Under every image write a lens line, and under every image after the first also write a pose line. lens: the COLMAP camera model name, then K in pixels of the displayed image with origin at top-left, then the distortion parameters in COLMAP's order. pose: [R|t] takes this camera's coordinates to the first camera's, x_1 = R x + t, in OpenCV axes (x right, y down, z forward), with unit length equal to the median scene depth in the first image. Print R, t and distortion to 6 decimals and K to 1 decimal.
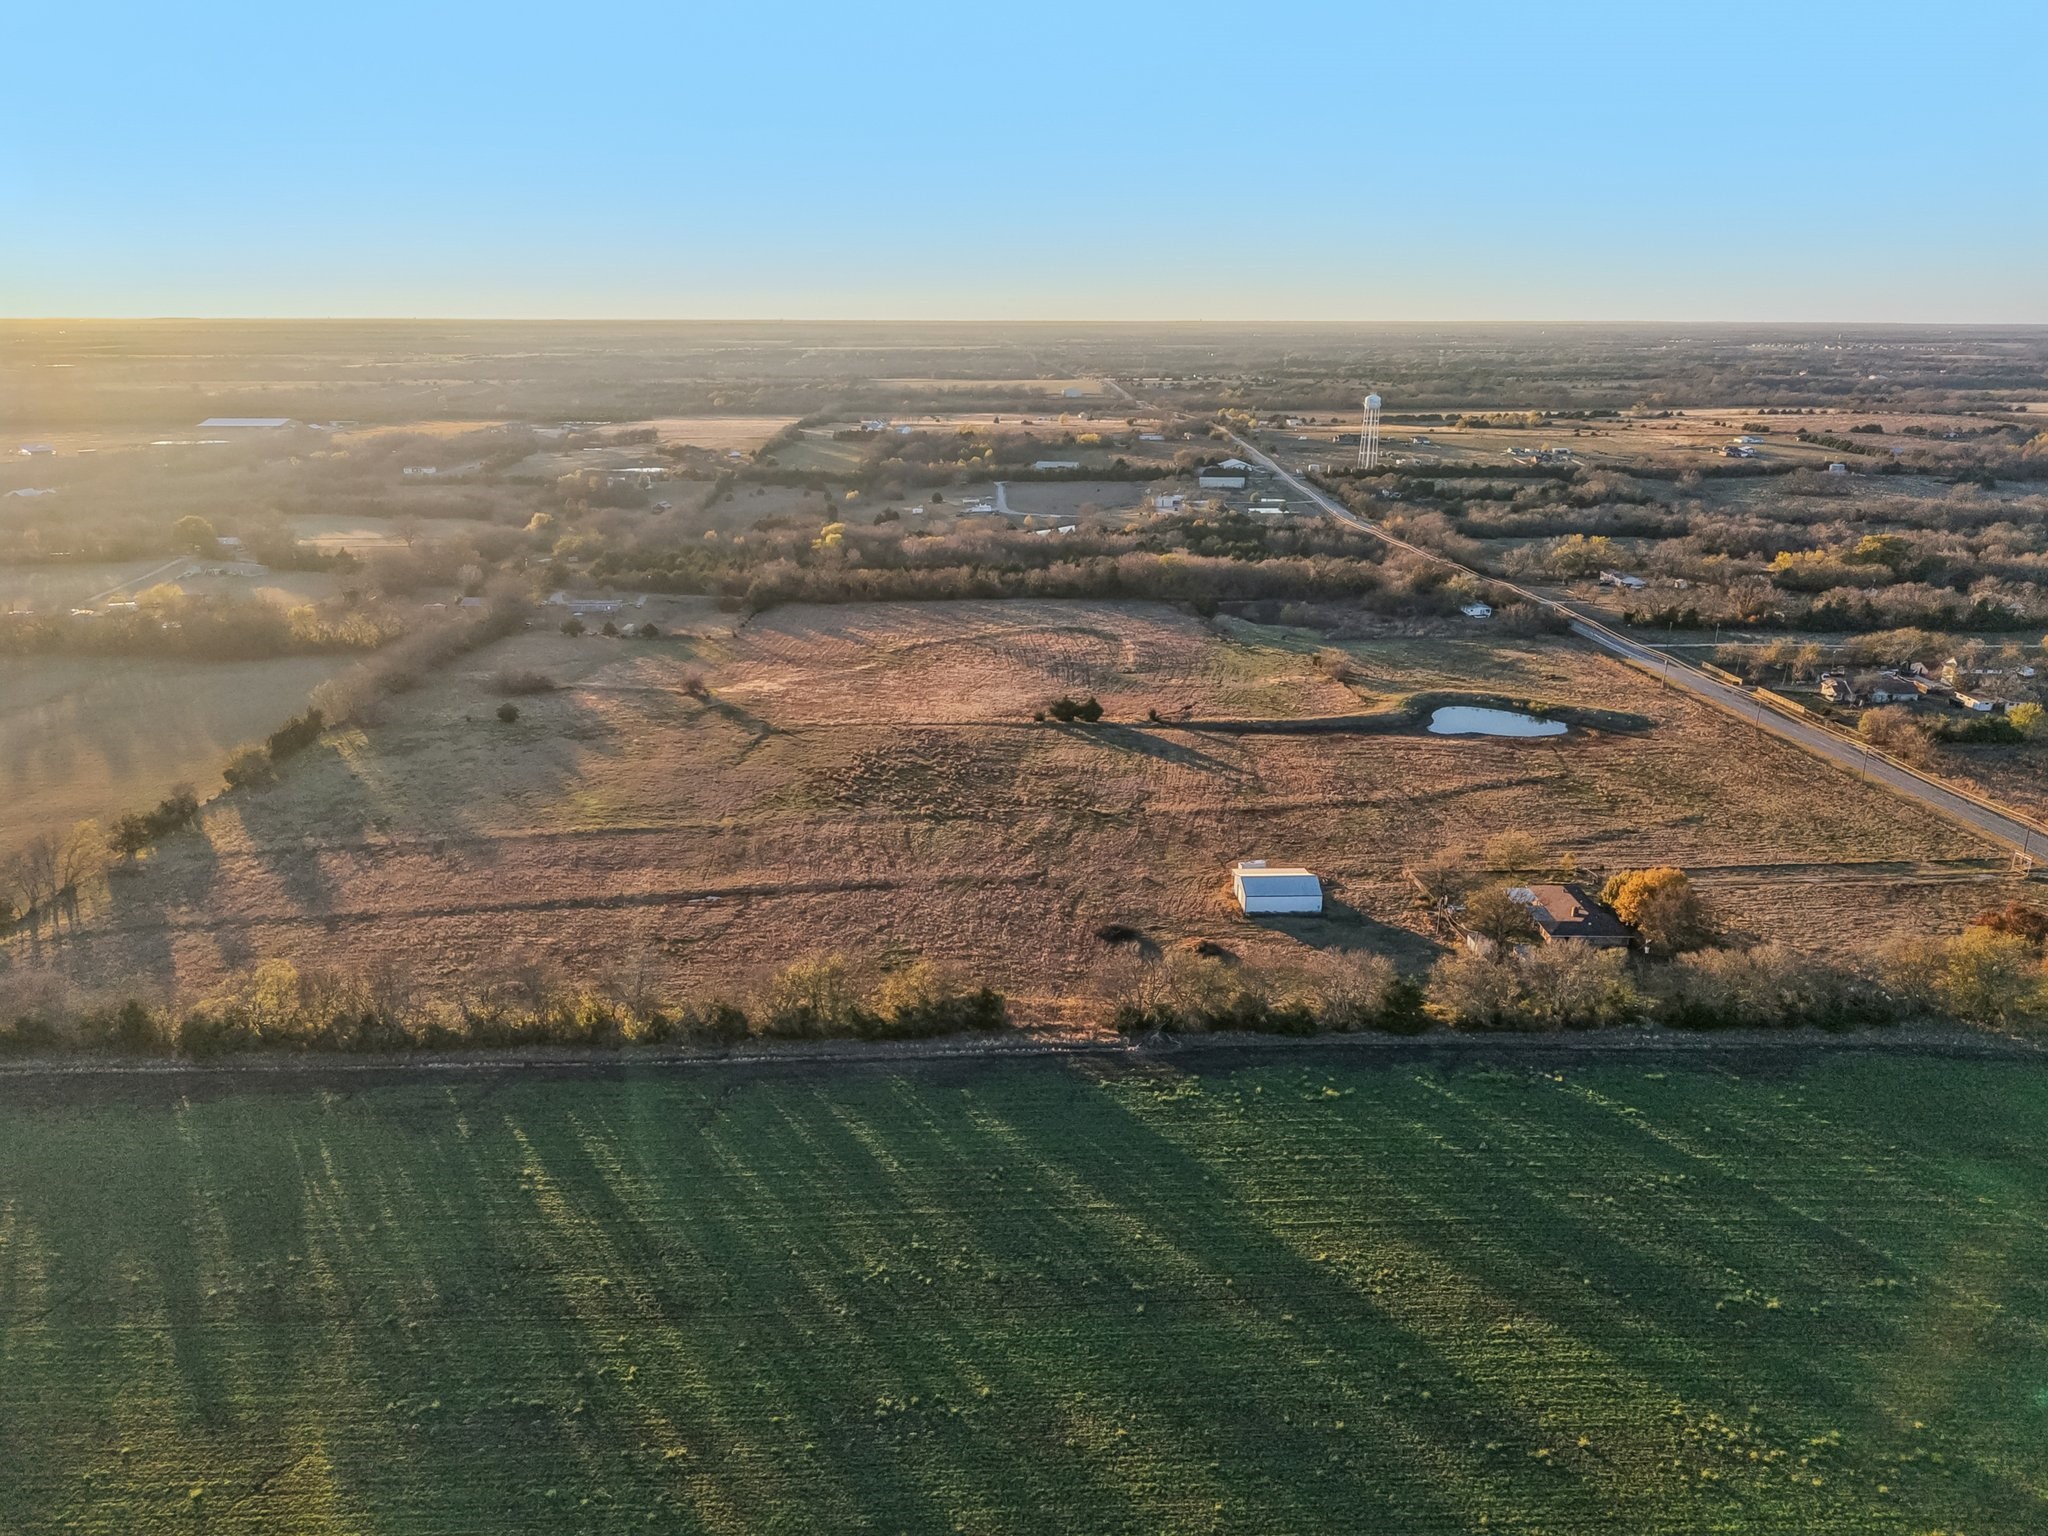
lens RADIAL K [[1387.3, 0, 1024.0], [0, 1387.3, 768.0], [0, 0, 1]] dist [0.040642, -0.051283]
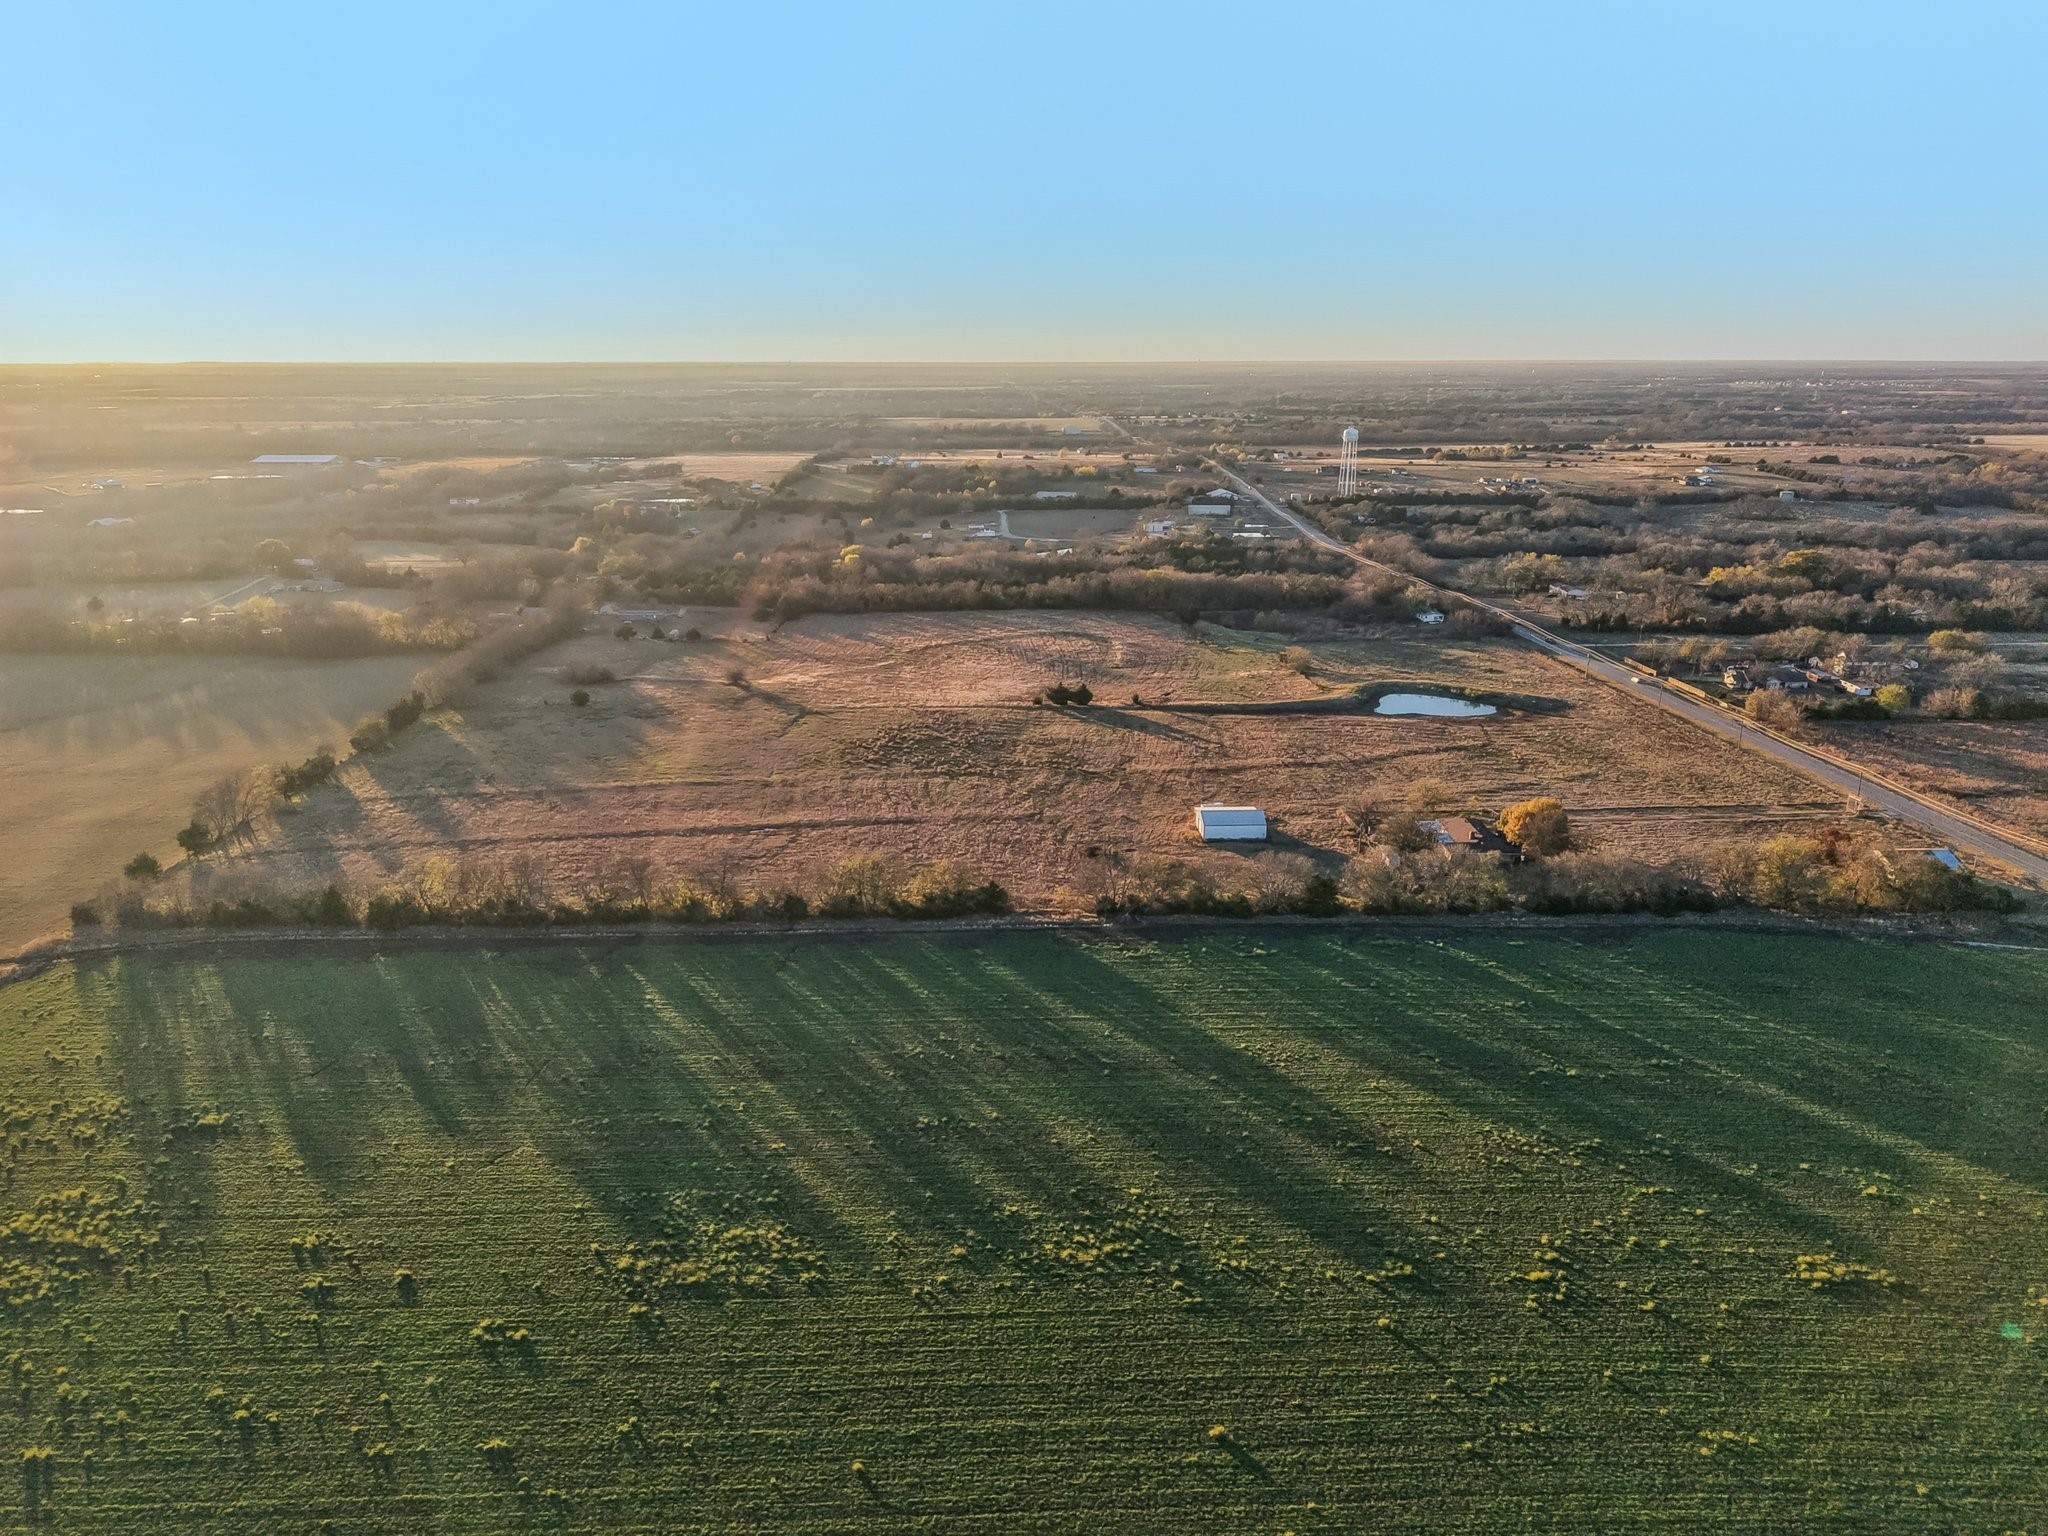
lens RADIAL K [[1421.0, 0, 1024.0], [0, 1421.0, 768.0], [0, 0, 1]] dist [0.057324, -0.084613]
pose [[0.999991, -0.003142, -0.003015, 0.002919], [0.003039, 0.999430, -0.033618, 0.054849], [0.003119, 0.033608, 0.999430, -0.169670]]
